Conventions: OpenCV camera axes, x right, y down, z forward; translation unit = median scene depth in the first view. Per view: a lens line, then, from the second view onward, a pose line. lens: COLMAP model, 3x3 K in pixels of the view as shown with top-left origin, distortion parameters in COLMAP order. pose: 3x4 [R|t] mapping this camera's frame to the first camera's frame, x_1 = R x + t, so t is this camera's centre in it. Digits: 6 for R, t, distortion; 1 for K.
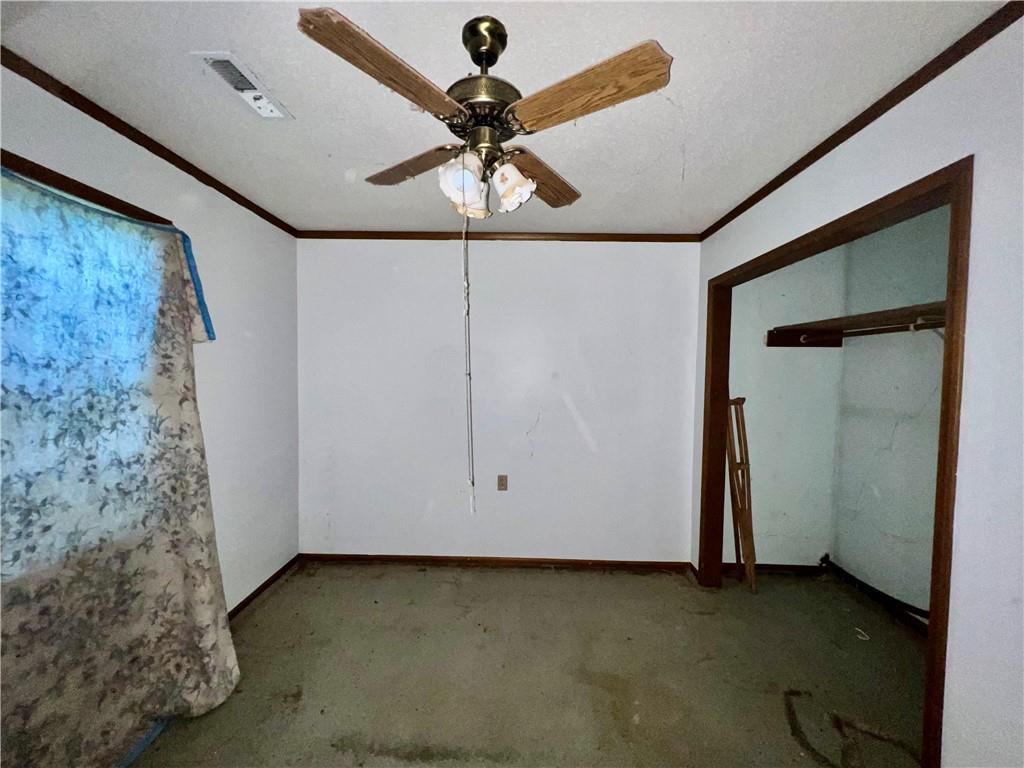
lens RADIAL K [[408.6, 0, 512.1], [0, 408.6, 384.5], [0, 0, 1]] dist [-0.003314, 0.000336]
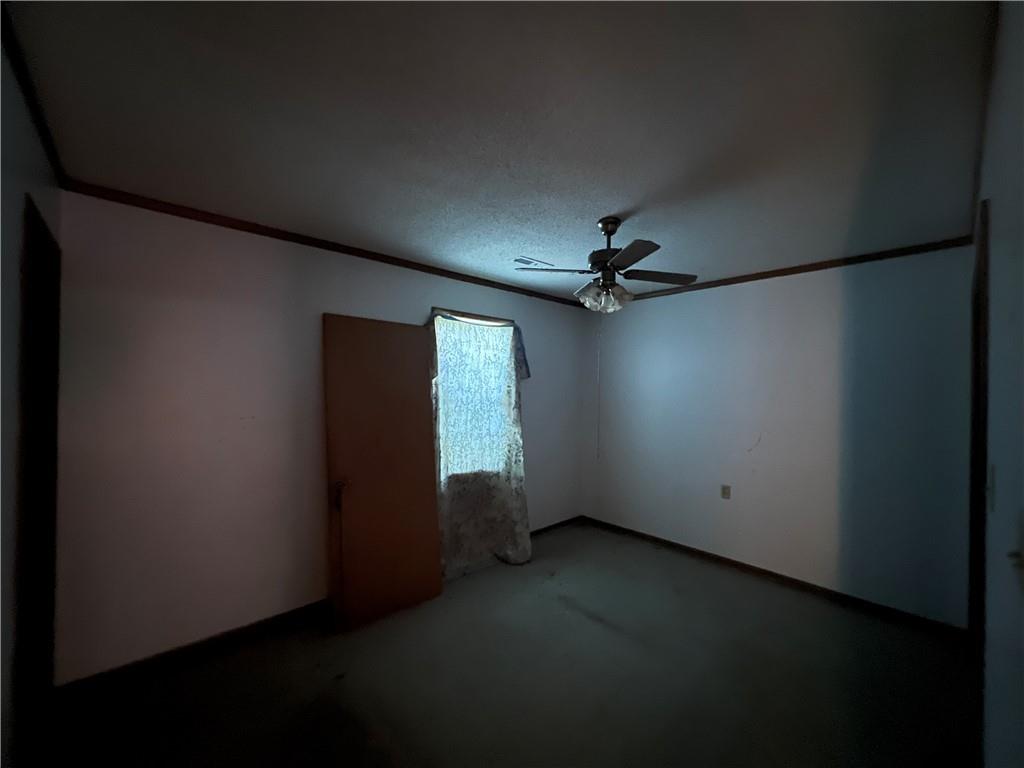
lens RADIAL K [[408.6, 0, 511.5], [0, 408.6, 387.6], [0, 0, 1]] dist [-0.003314, 0.000336]
pose [[0.695120, -0.003073, -0.718887, 0.756842], [-0.033491, 0.998767, -0.036653, 0.015090], [0.718113, 0.049555, 0.694160, -0.499111]]
